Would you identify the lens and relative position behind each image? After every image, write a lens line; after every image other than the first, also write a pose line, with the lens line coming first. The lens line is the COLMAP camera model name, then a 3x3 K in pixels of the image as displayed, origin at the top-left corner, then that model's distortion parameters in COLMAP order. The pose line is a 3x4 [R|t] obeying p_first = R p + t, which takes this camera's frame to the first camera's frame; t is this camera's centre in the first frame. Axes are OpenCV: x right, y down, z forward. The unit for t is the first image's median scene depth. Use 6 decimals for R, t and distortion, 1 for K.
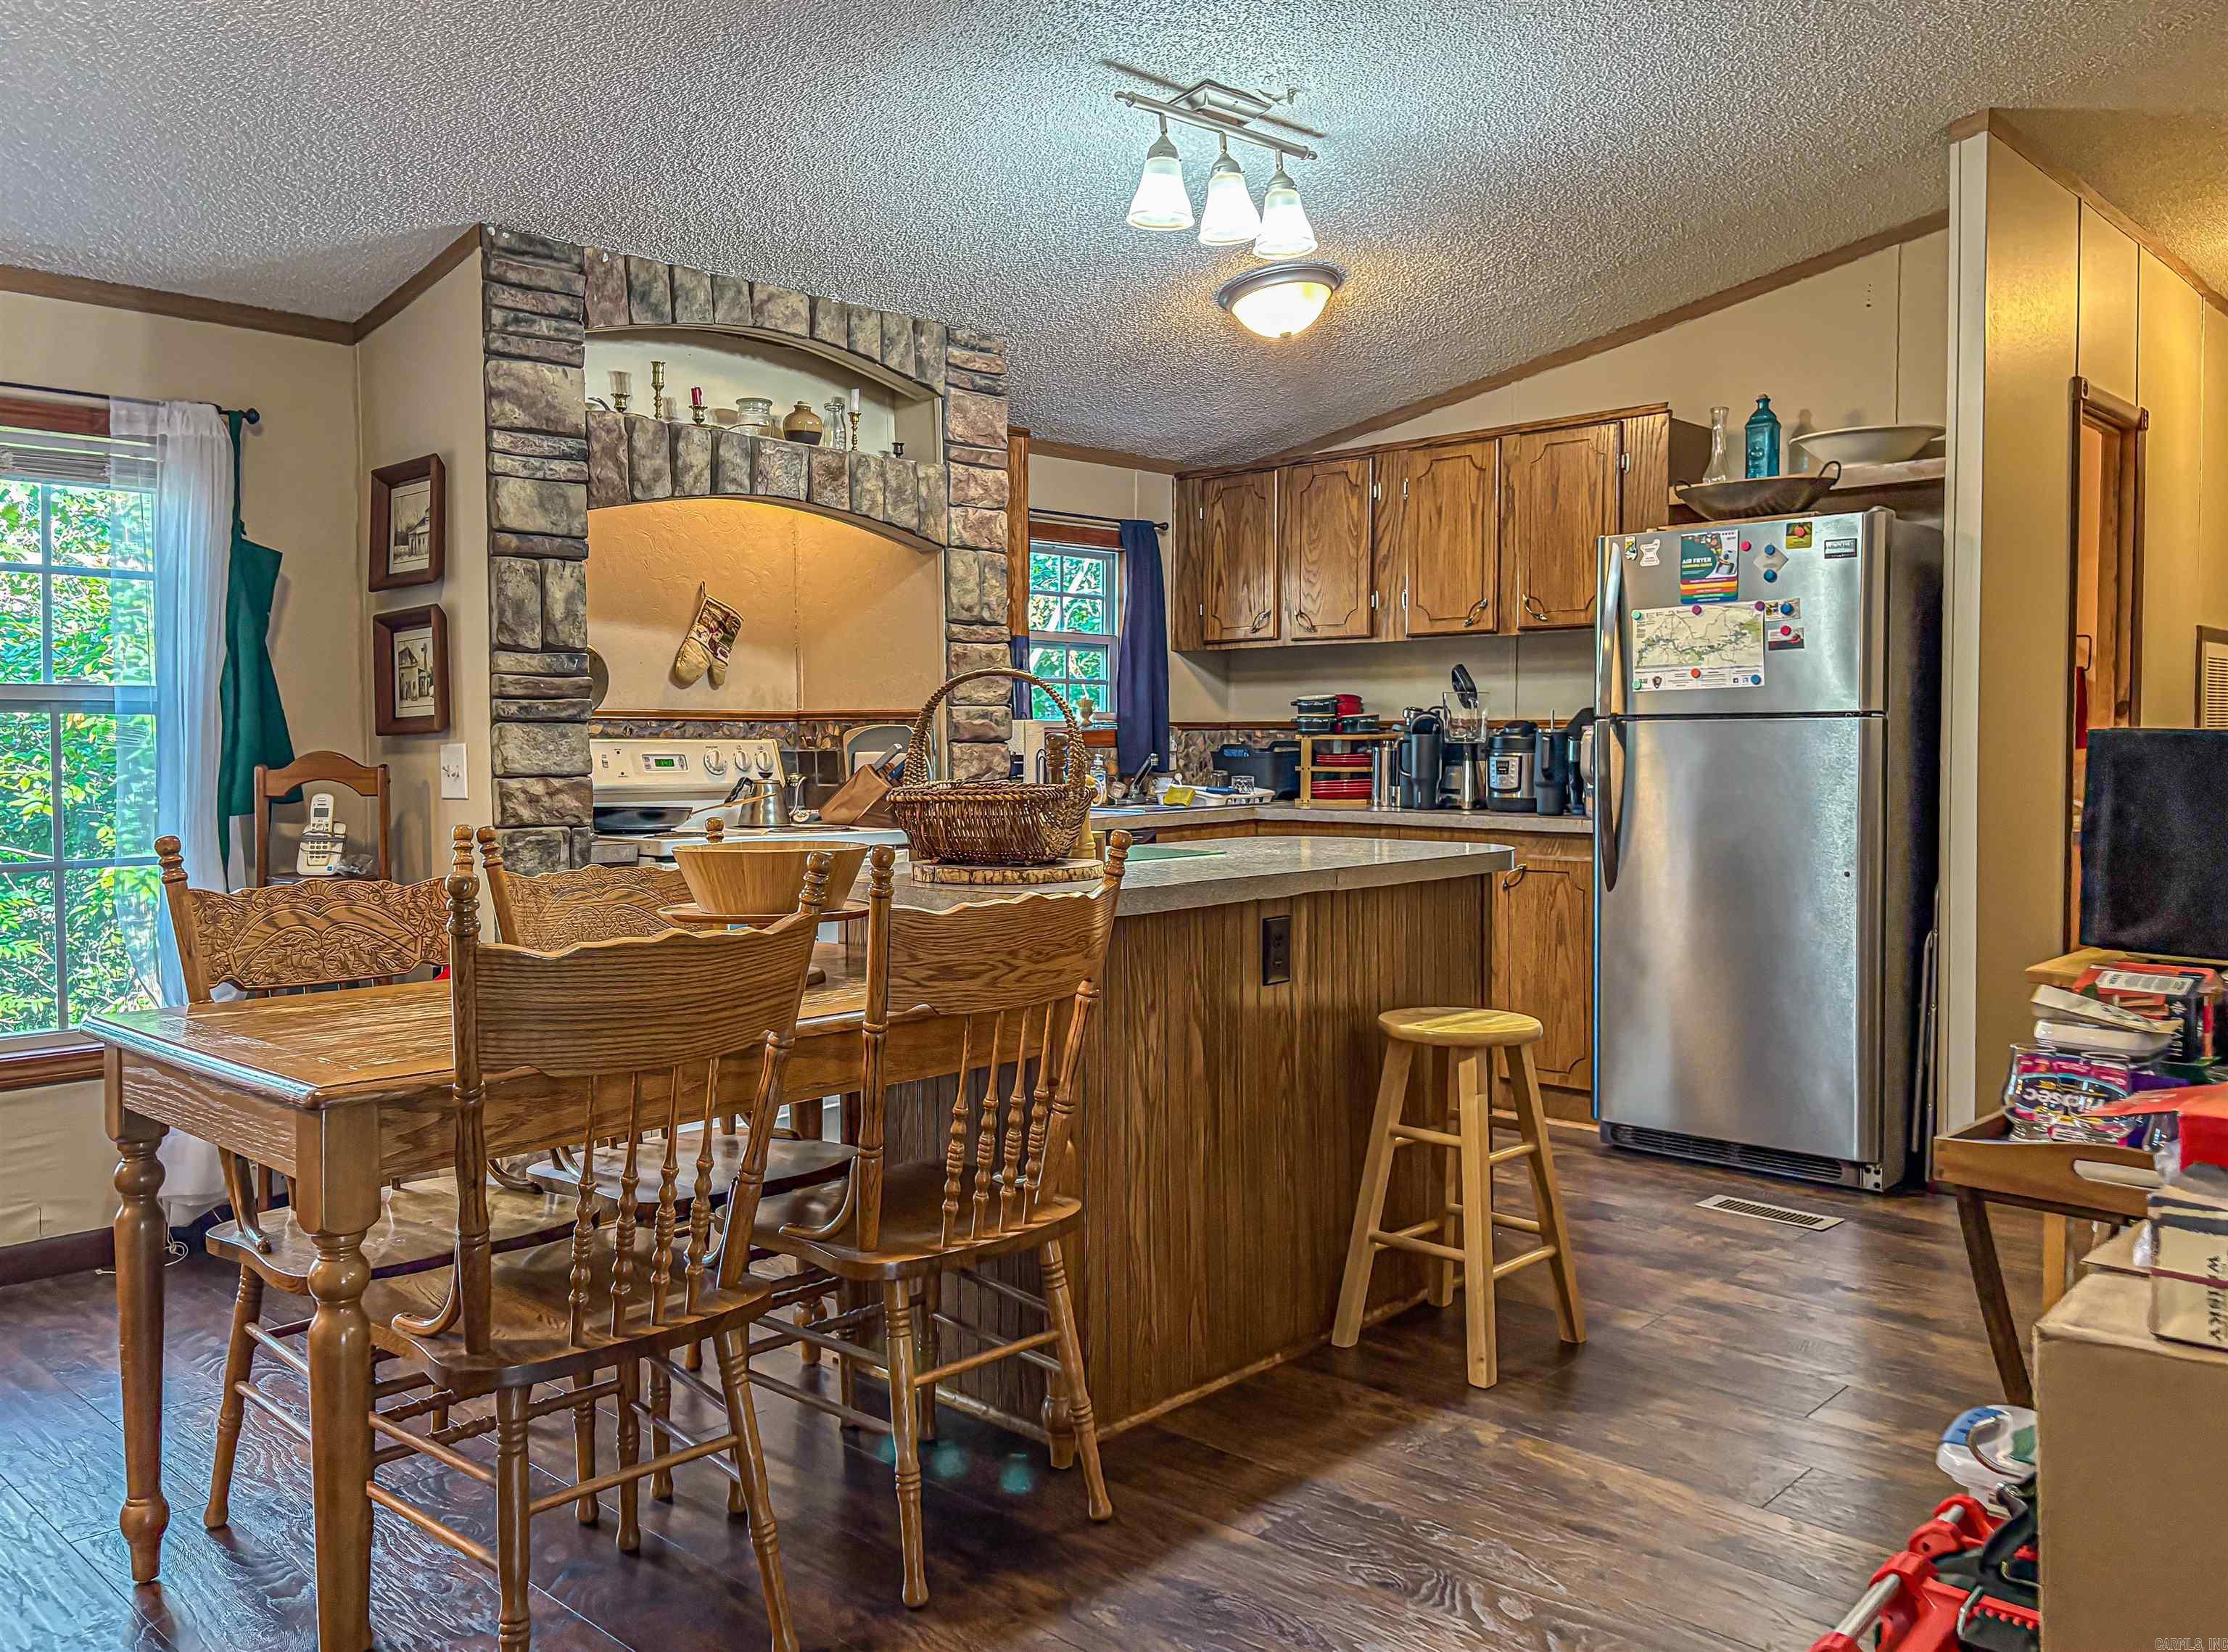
lens RADIAL K [[1712.5, 0, 1168.3], [0, 1712.5, 819.0], [0, 0, 1]] dist [0.094106, -0.002767]
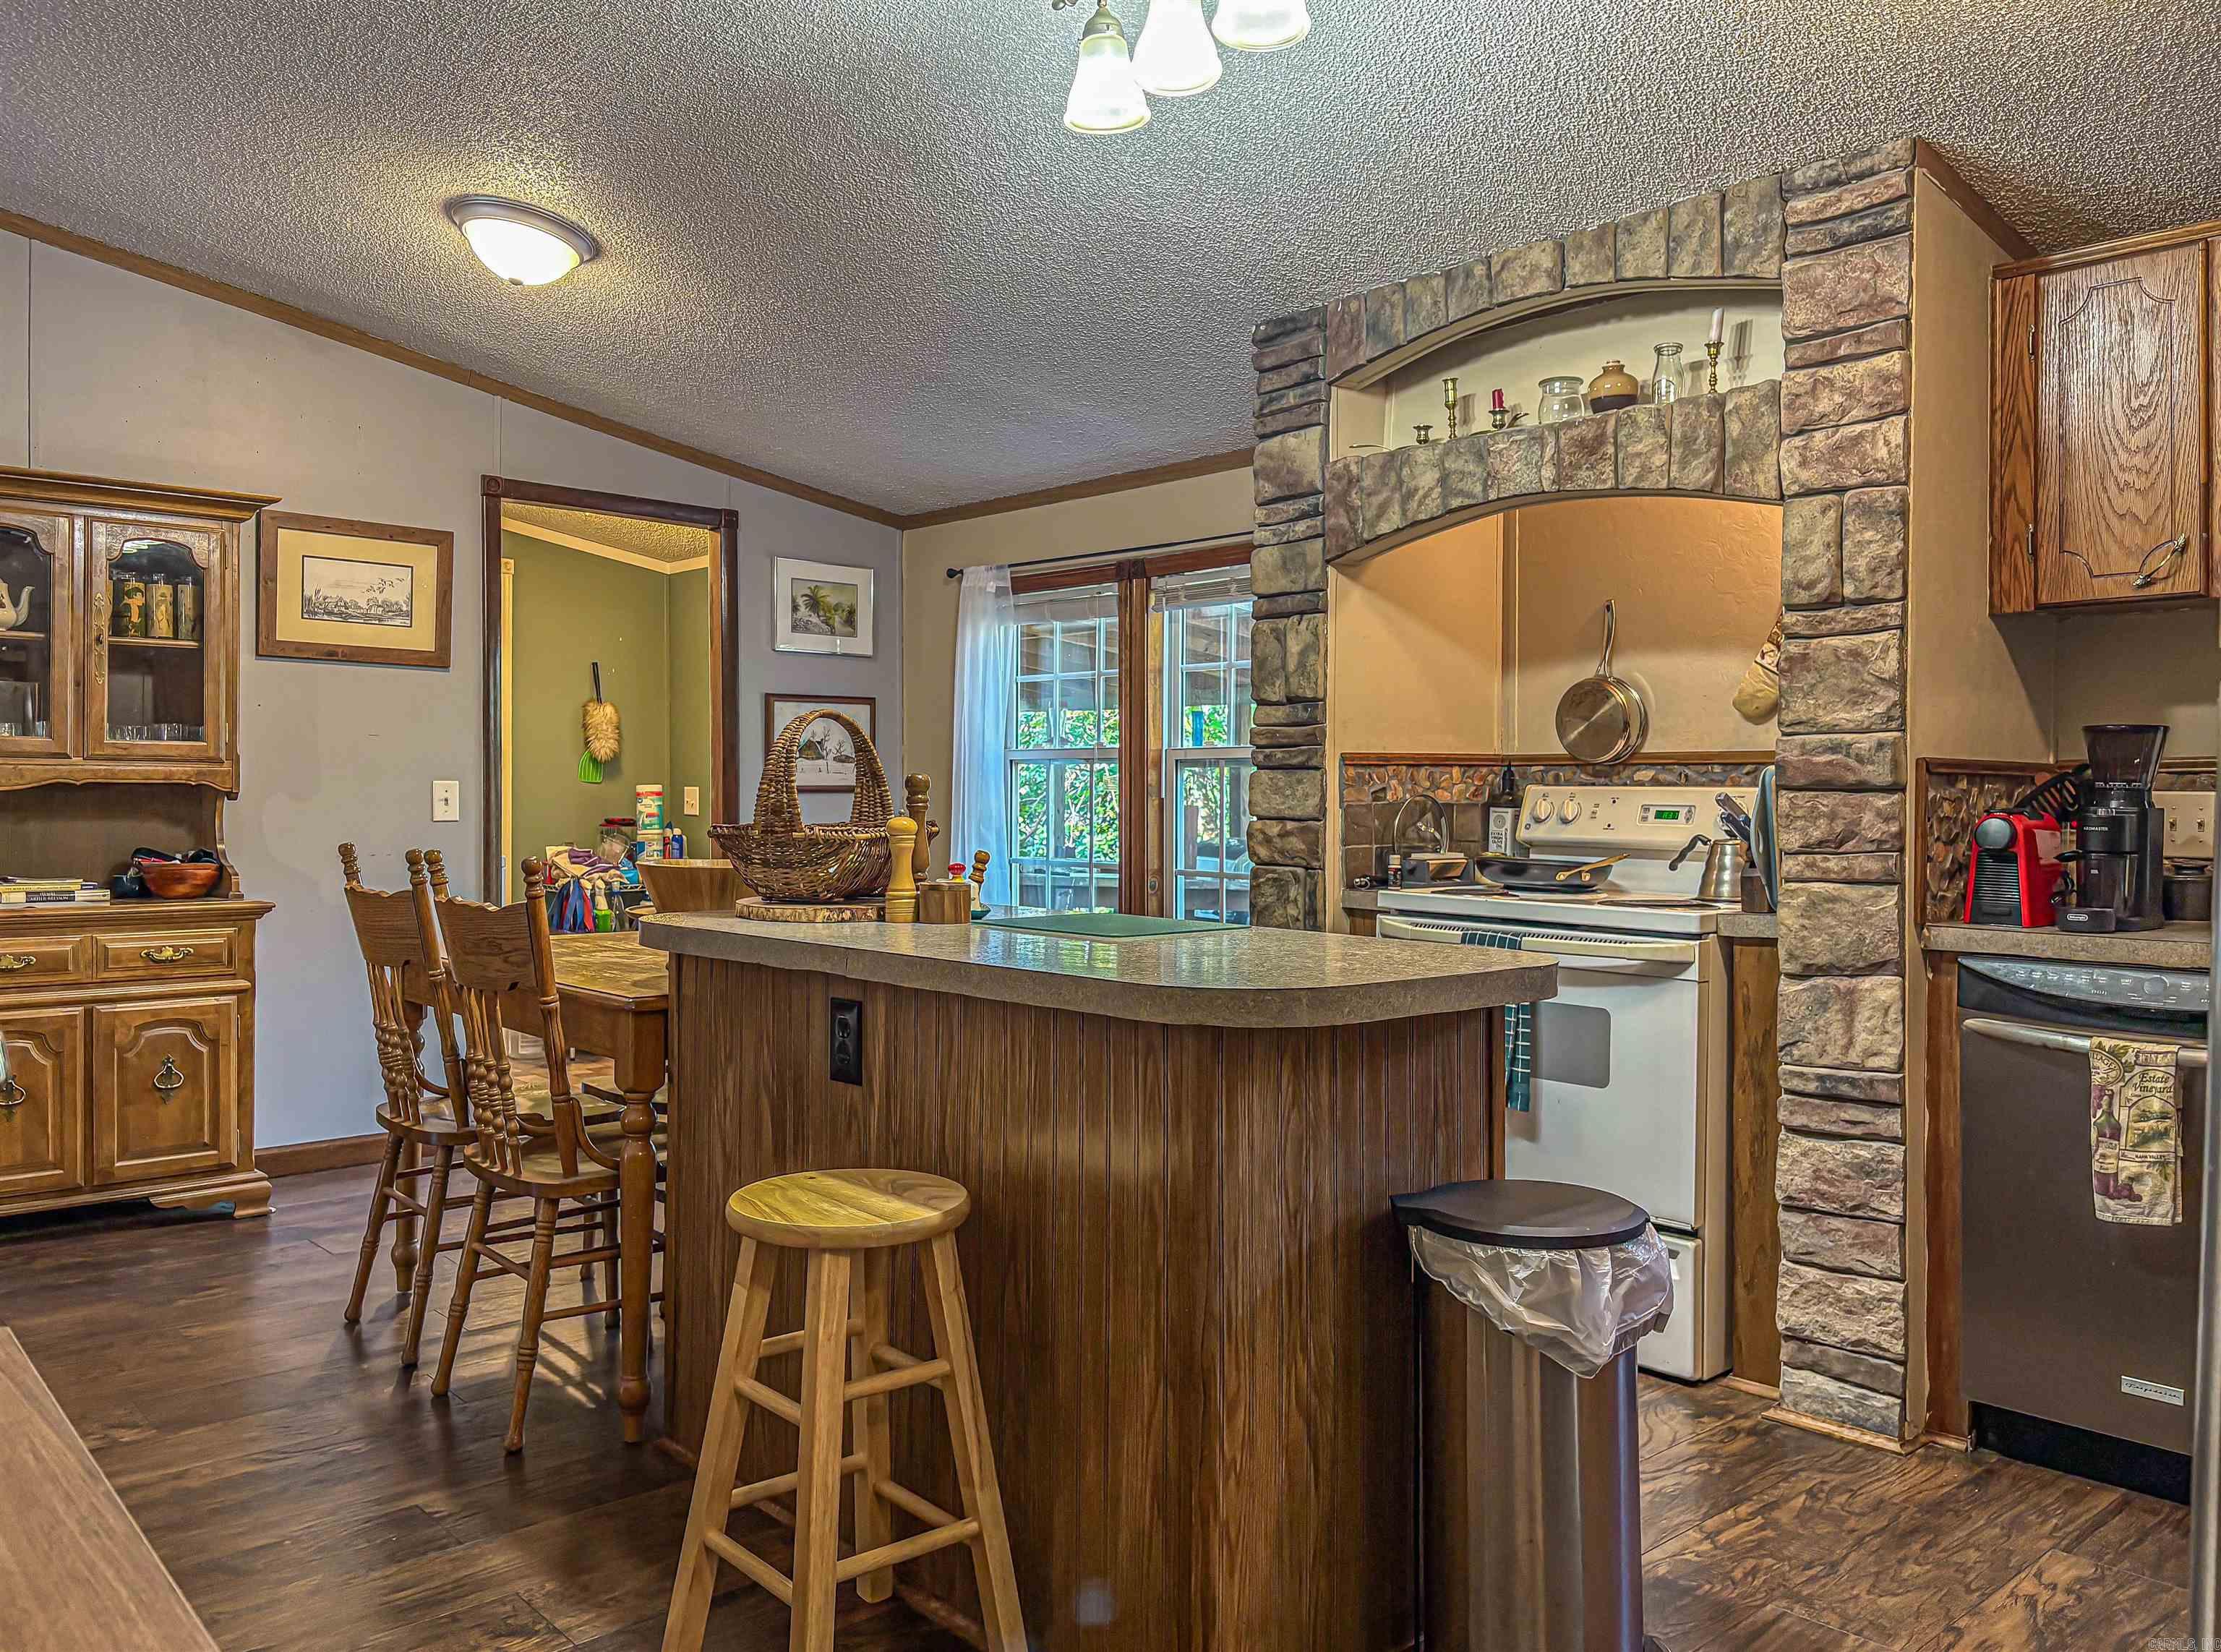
lens RADIAL K [[1748.3, 0, 1086.4], [0, 1748.3, 819.3], [0, 0, 1]] dist [0.022591, -0.012918]
pose [[-0.126217, 0.018263, -0.991834, 0.576189], [-0.052947, 0.998281, 0.025120, -0.036121], [0.990589, 0.055685, -0.125033, 0.811344]]
